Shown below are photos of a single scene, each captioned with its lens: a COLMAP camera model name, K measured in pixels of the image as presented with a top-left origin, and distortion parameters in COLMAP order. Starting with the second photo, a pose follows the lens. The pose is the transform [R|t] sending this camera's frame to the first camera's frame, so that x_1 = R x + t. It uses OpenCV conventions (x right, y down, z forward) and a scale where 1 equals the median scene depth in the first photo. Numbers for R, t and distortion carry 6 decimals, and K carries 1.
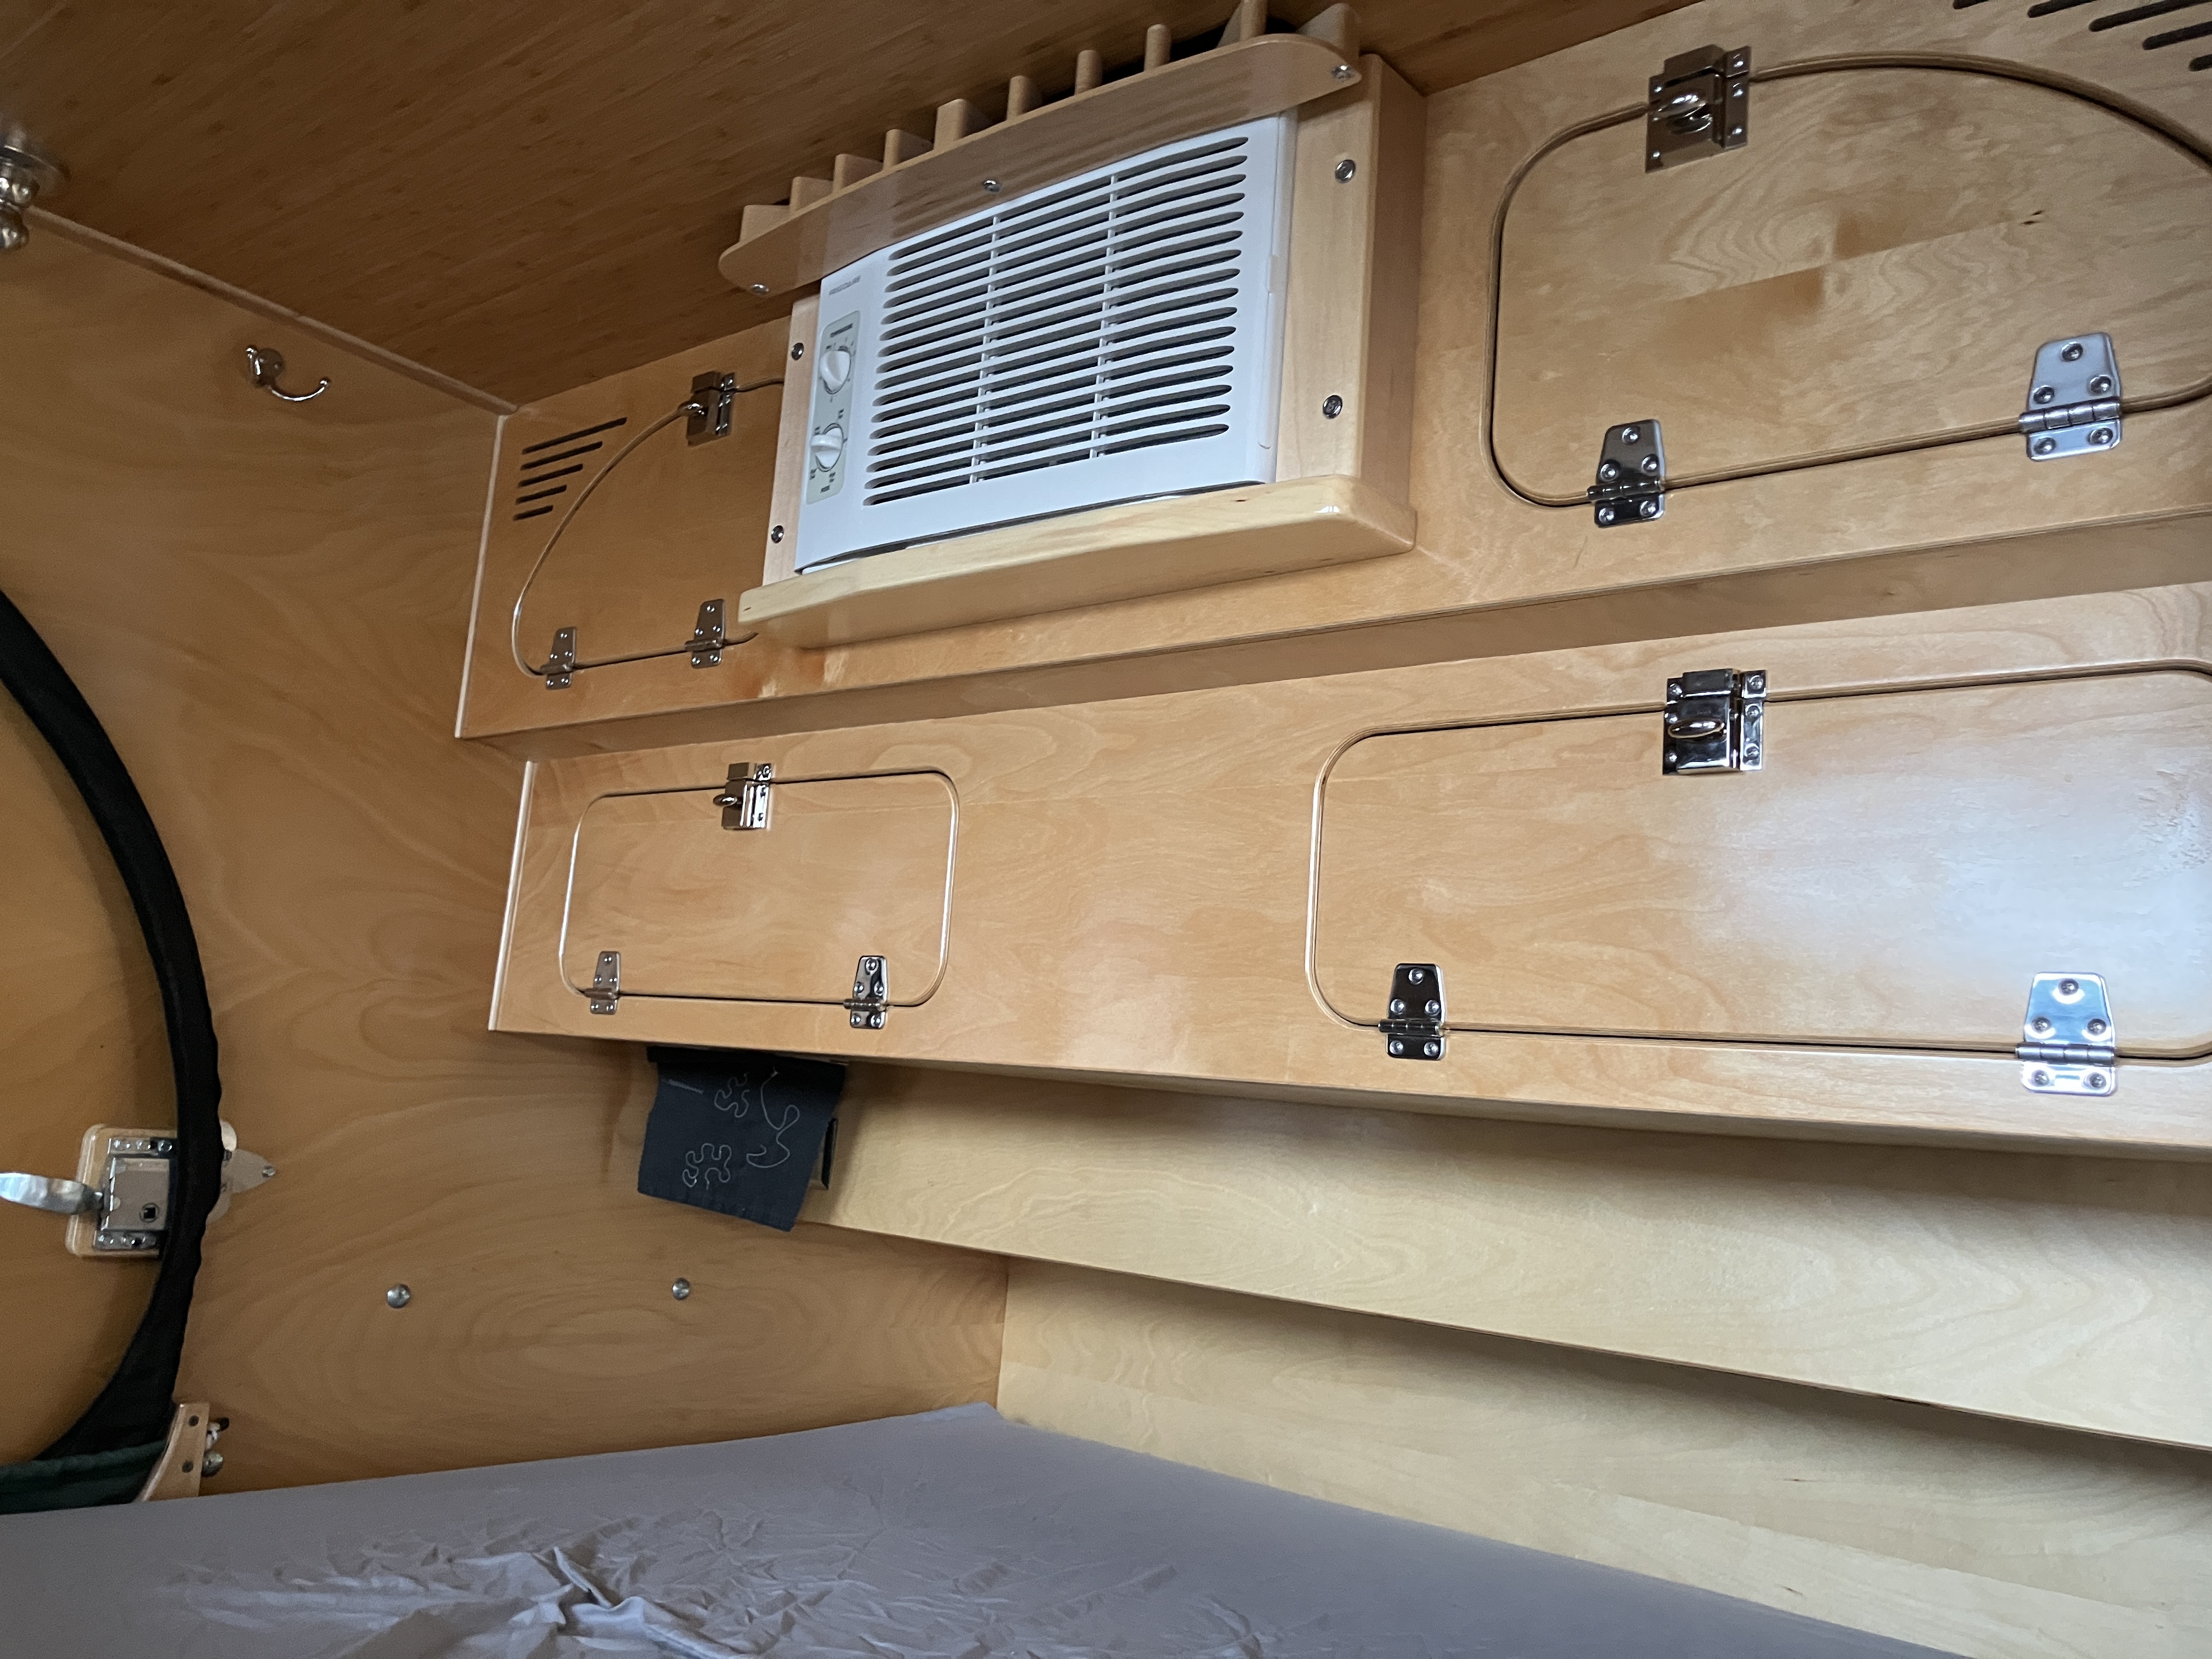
lens RADIAL K [[1790.9, 0, 1094.6], [0, 1790.9, 833.7], [0, 0, 1]] dist [0.013126, 0.008761]
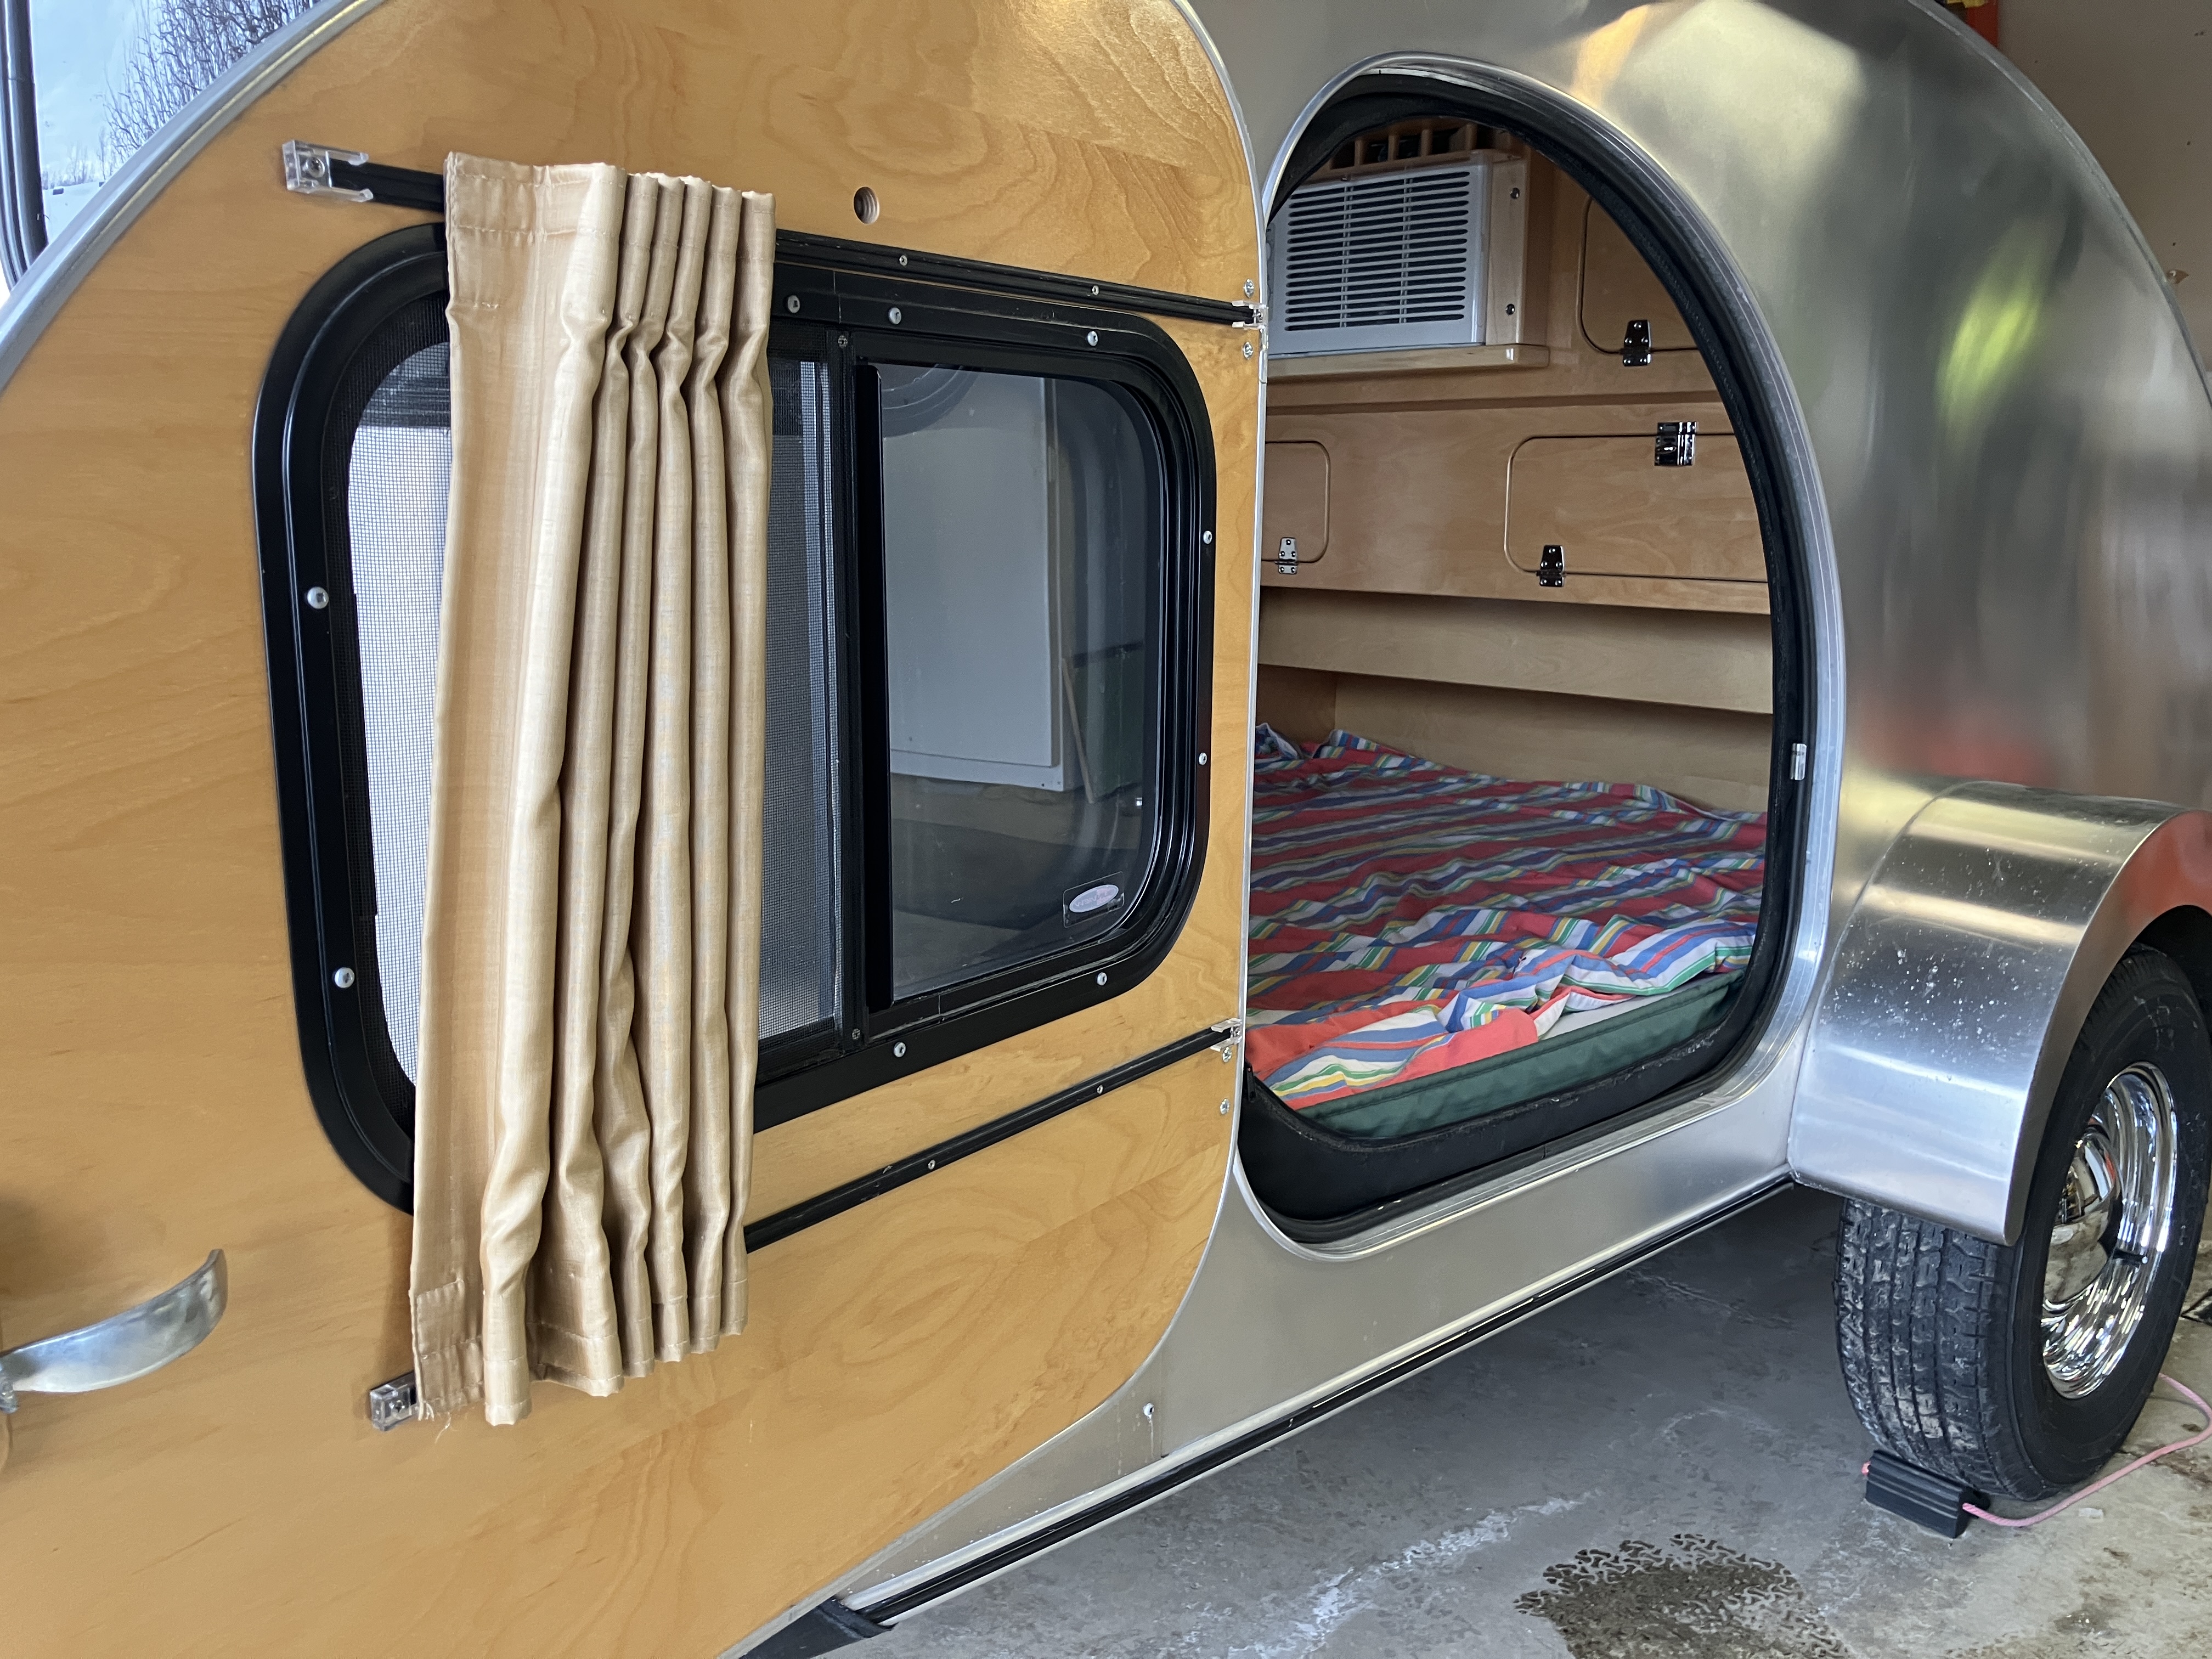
lens RADIAL K [[1790.9, 0, 1094.6], [0, 1790.9, 833.7], [0, 0, 1]] dist [0.013126, 0.008761]
pose [[0.989518, -0.051609, -0.134875, -0.112521], [0.093000, 0.942245, 0.321755, -0.380562], [0.110480, -0.330925, 0.937167, -1.370454]]
